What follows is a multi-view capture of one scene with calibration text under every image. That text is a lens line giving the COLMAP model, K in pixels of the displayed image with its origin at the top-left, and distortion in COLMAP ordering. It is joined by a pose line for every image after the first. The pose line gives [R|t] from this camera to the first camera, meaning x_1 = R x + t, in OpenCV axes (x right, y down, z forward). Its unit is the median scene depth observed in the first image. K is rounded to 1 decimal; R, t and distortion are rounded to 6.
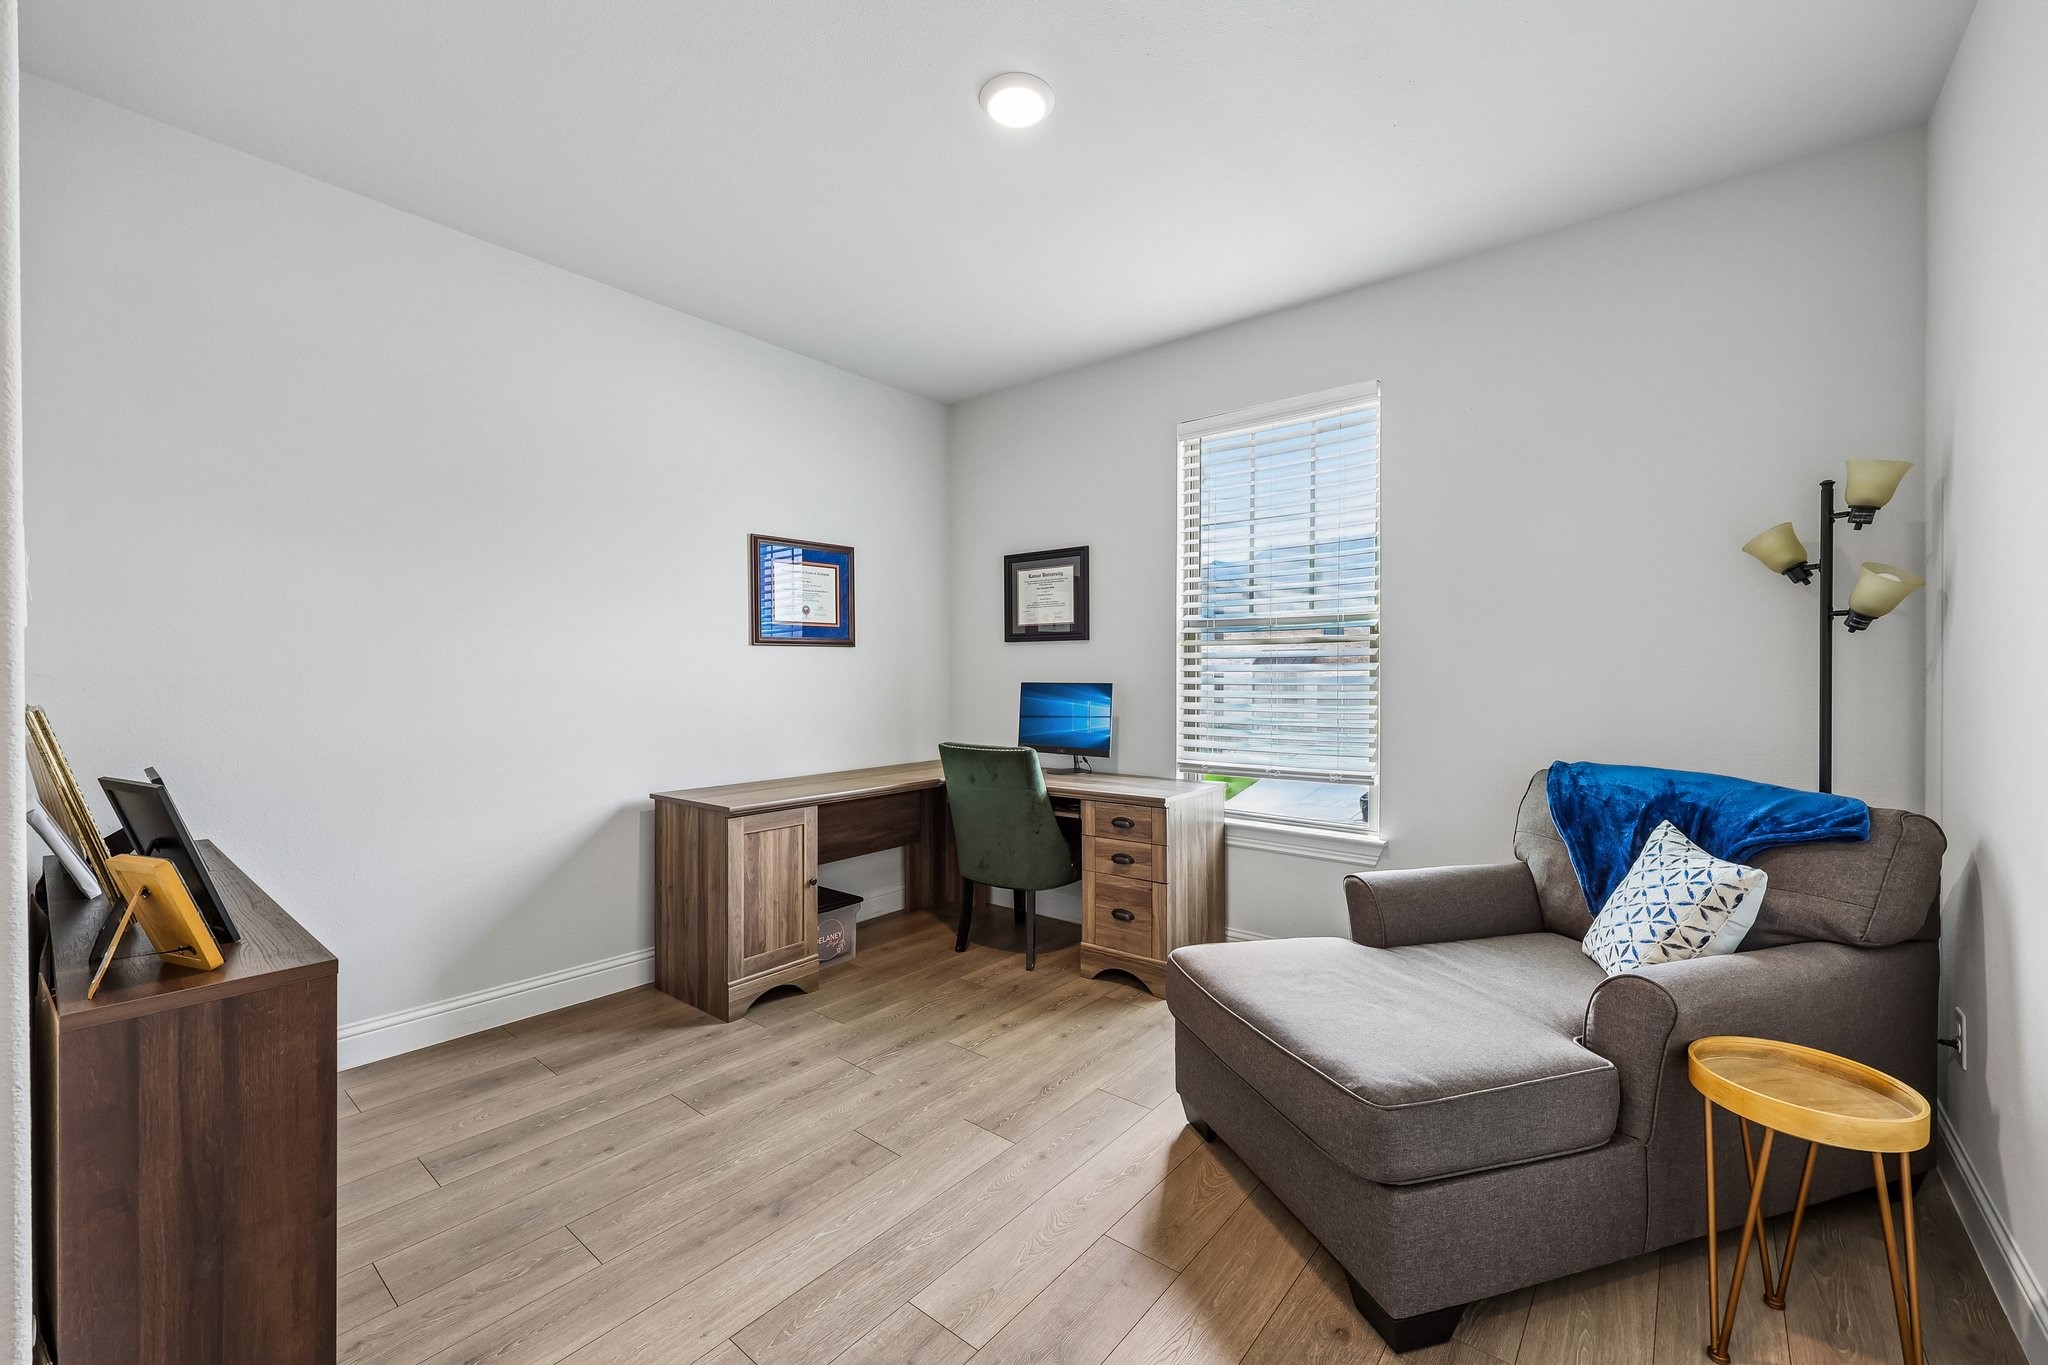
lens RADIAL K [[851.4, 0, 1029.4], [0, 851.4, 679.5], [0, 0, 1]] dist [-0.000368, -0.000240]
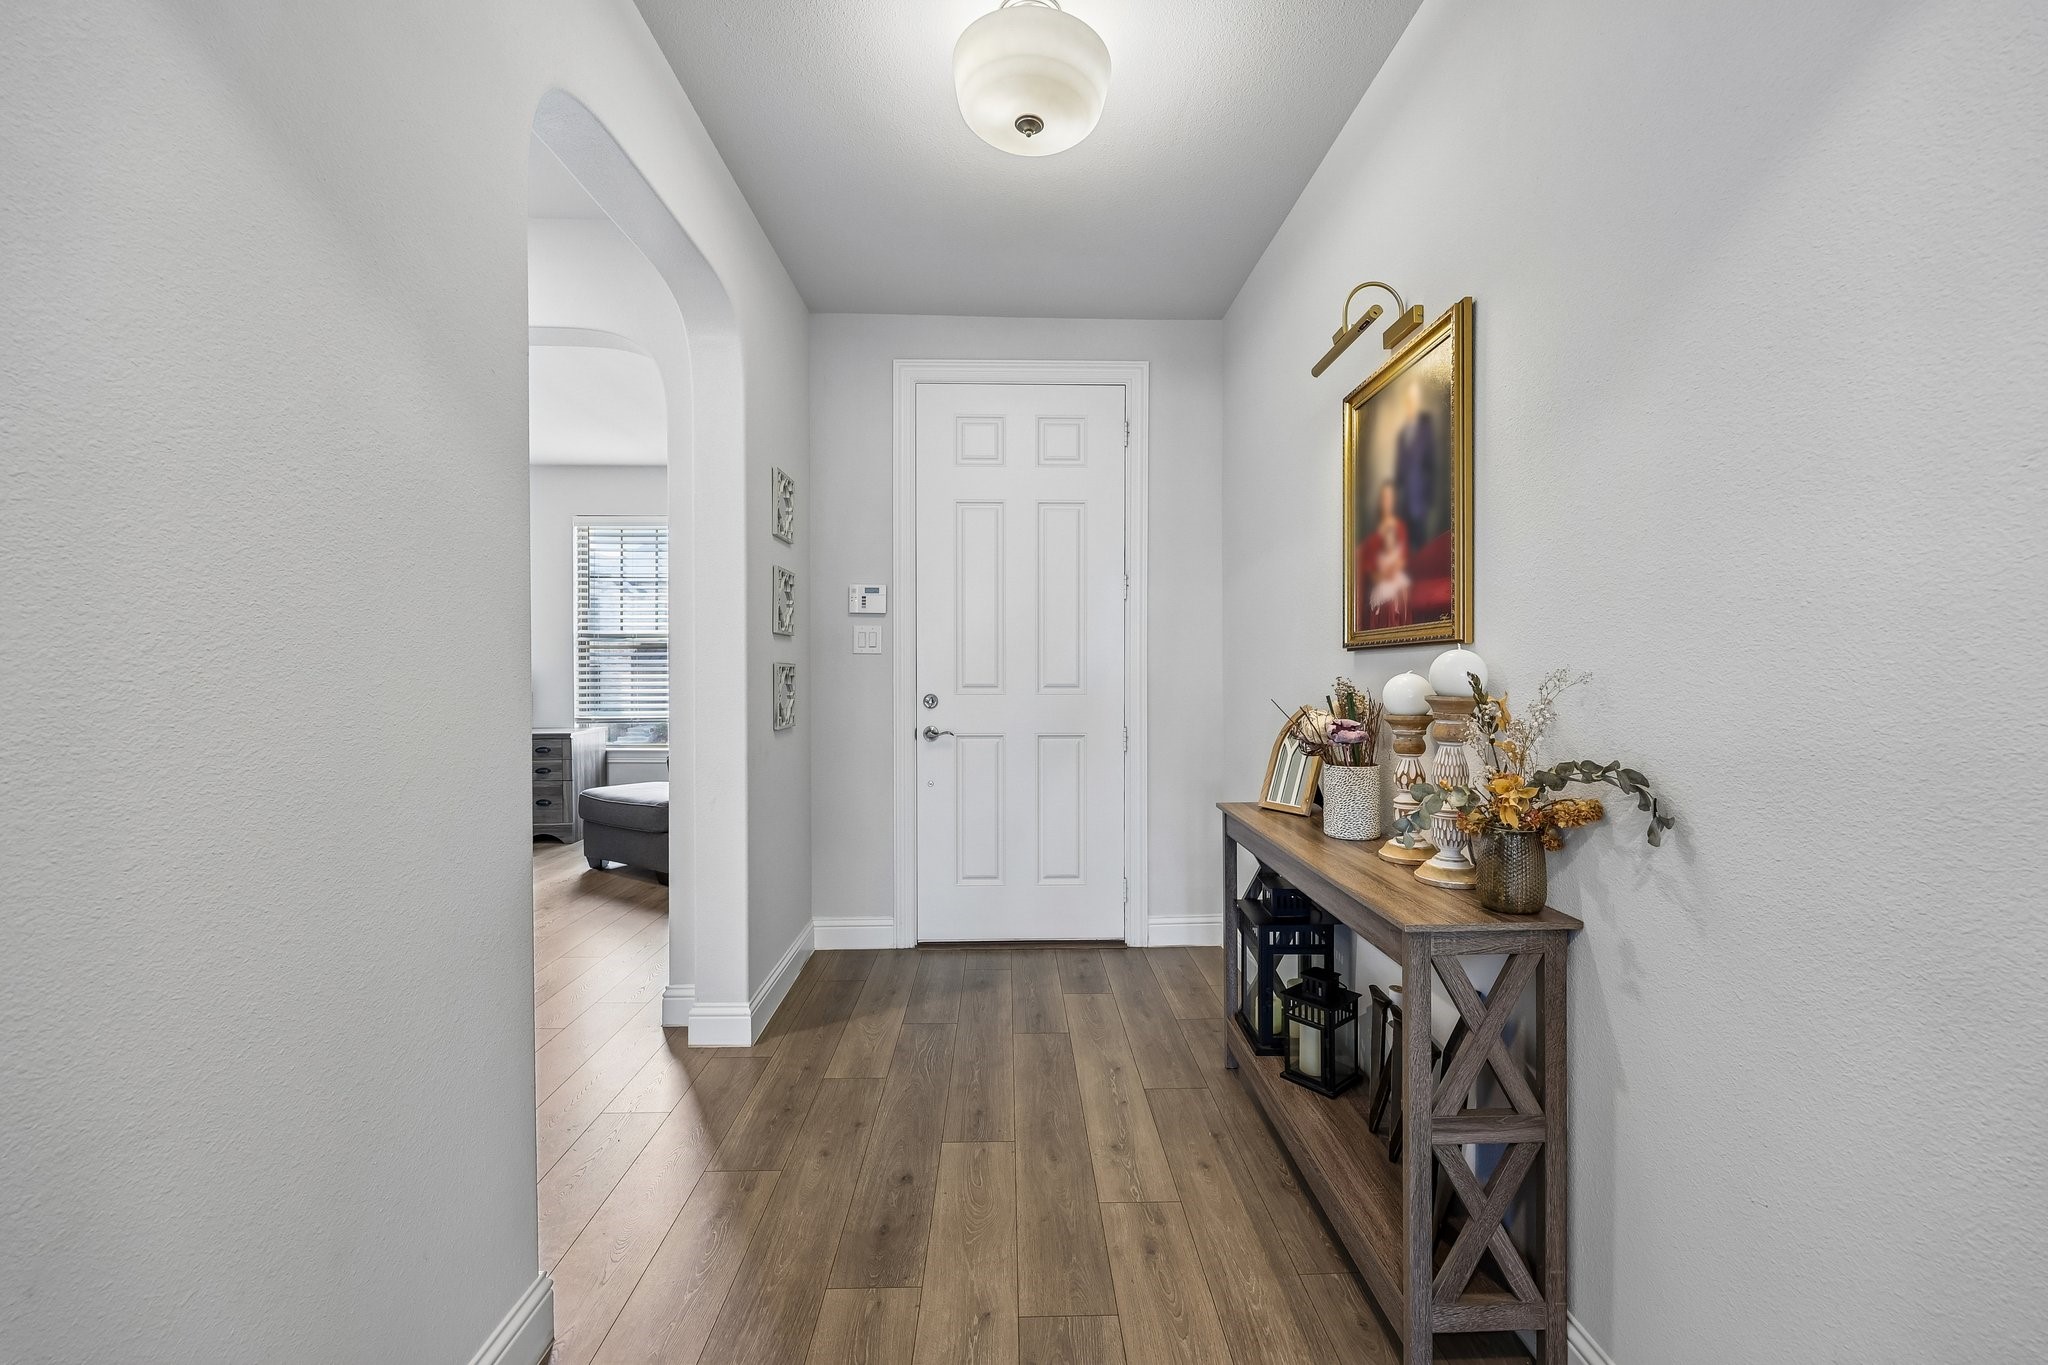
lens RADIAL K [[851.4, 0, 1035.7], [0, 851.4, 678.5], [0, 0, 1]] dist [-0.000368, -0.000240]
pose [[0.763757, -0.009697, 0.645431, -0.227337], [0.007647, 0.999953, 0.005974, 0.017609], [-0.645458, 0.000373, 0.763796, -0.918543]]
